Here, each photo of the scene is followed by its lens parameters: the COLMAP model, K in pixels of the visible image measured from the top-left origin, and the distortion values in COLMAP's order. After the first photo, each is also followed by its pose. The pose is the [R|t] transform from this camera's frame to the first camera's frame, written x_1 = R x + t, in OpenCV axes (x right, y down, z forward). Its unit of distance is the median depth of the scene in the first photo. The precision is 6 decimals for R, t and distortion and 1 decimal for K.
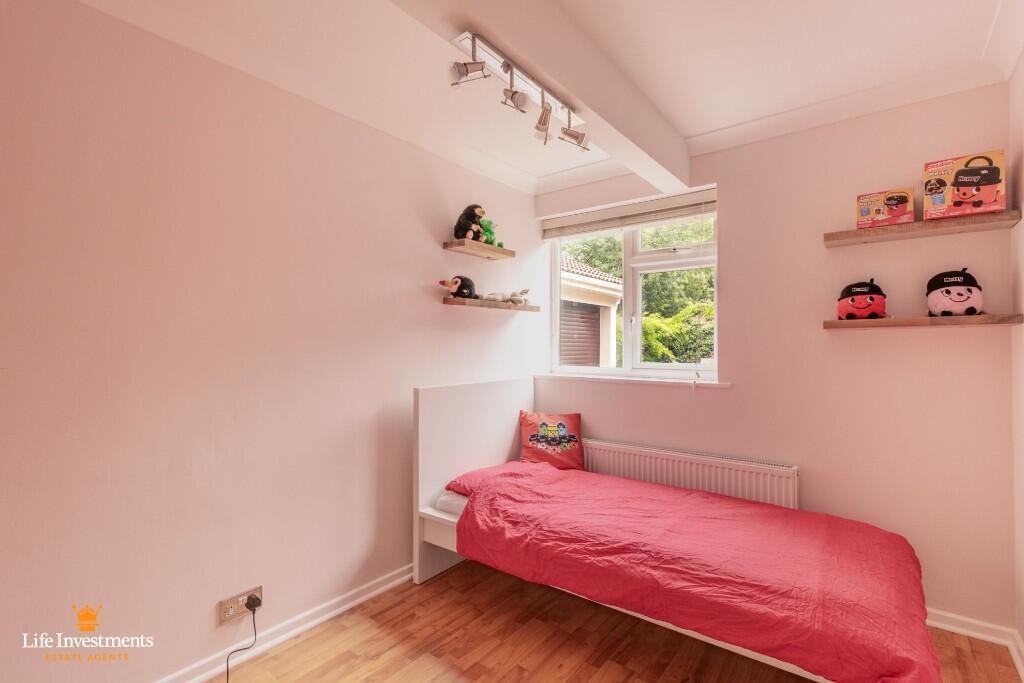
lens RADIAL K [[469.0, 0, 509.2], [0, 469.0, 338.7], [0, 0, 1]] dist [0.011828, -0.001731]
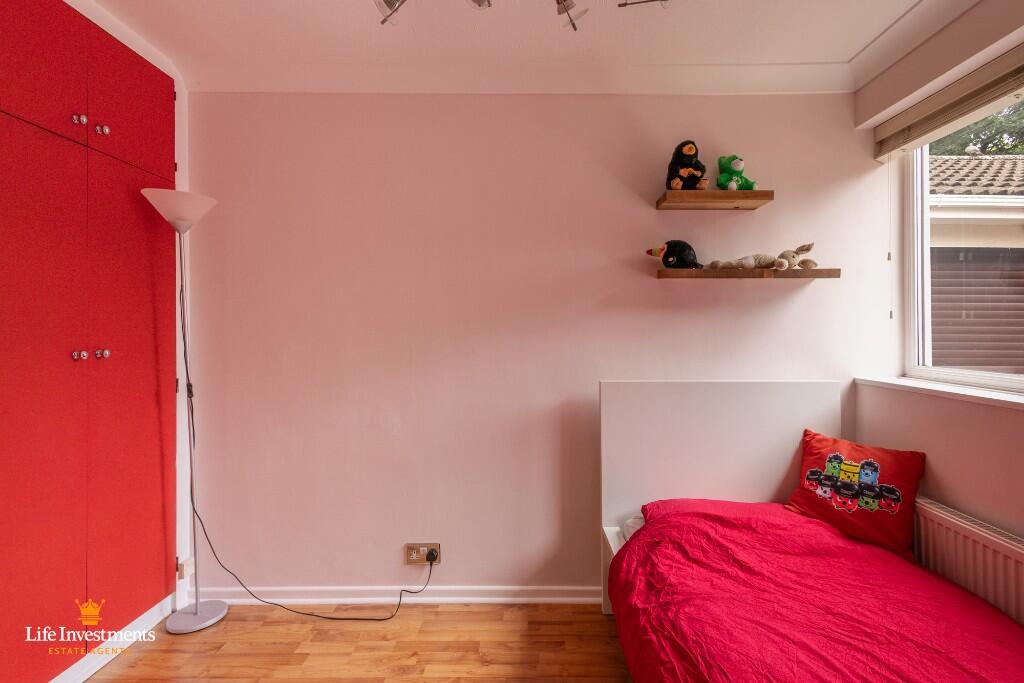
lens RADIAL K [[476.5, 0, 535.7], [0, 476.5, 324.5], [0, 0, 1]] dist [0.005131, -0.000196]
pose [[0.627543, -0.005547, -0.778563, 0.419434], [0.009260, 0.999957, 0.000339, 0.001870], [0.778527, -0.007422, 0.627567, 0.390196]]
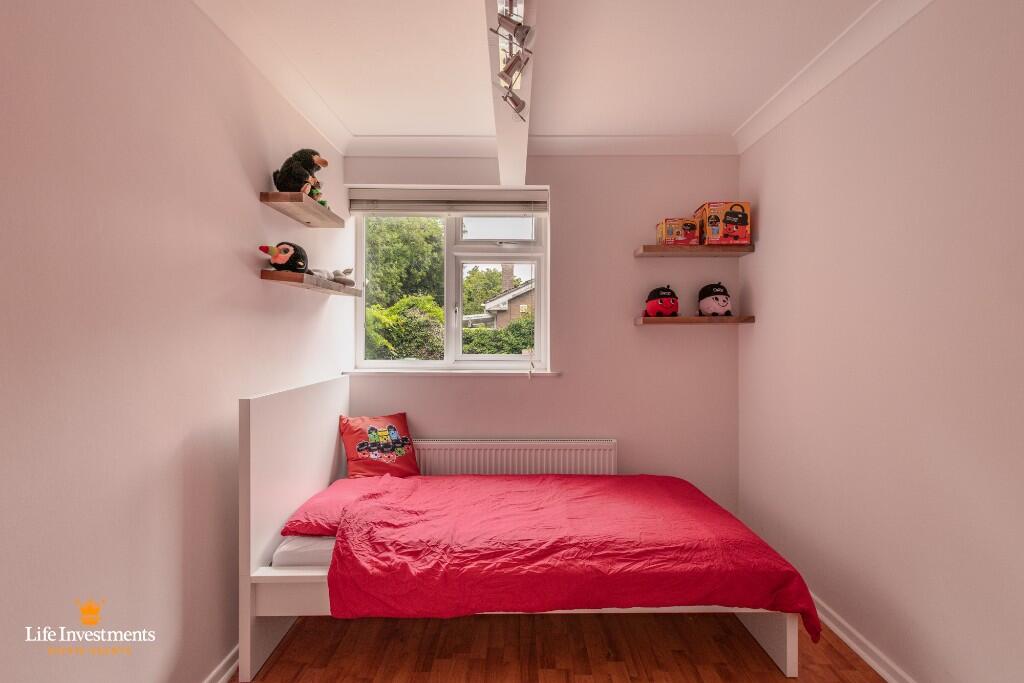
lens RADIAL K [[469.0, 0, 509.2], [0, 469.0, 338.7], [0, 0, 1]] dist [0.011828, -0.001731]
pose [[0.793706, 0.000217, 0.608301, -0.326360], [-0.011277, 0.999833, 0.014357, 0.003875], [-0.608197, -0.018255, 0.793577, 0.234968]]
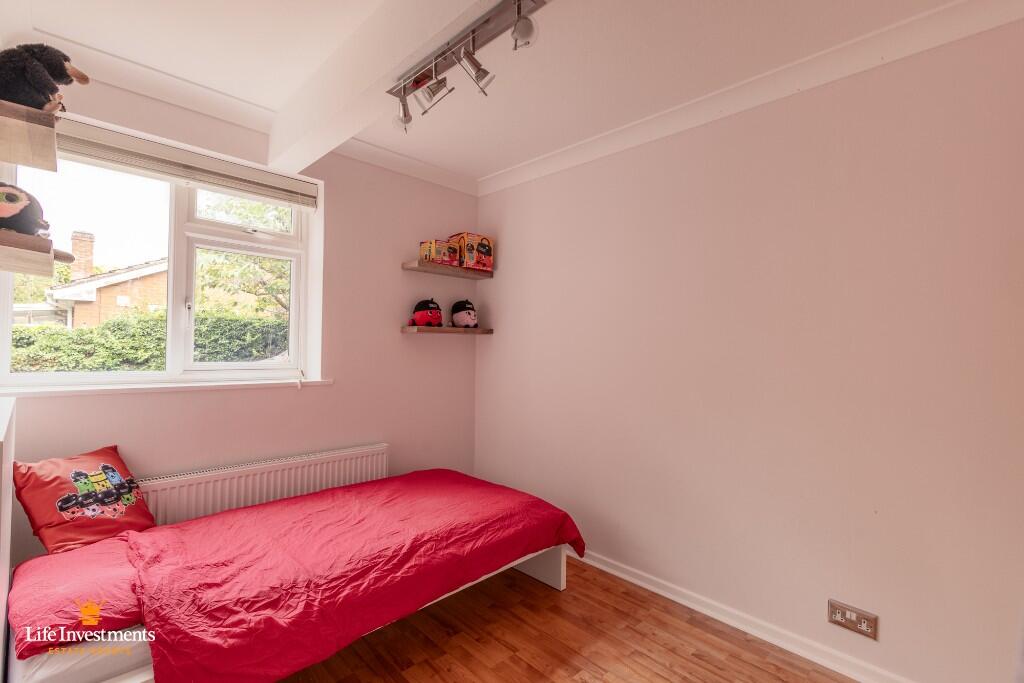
lens RADIAL K [[469.0, 0, 509.2], [0, 469.0, 338.7], [0, 0, 1]] dist [0.011828, -0.001731]
pose [[0.141038, 0.018748, 0.989827, -0.569937], [-0.033272, 0.999346, -0.014188, 0.007145], [-0.989445, -0.030932, 0.141569, 0.528549]]
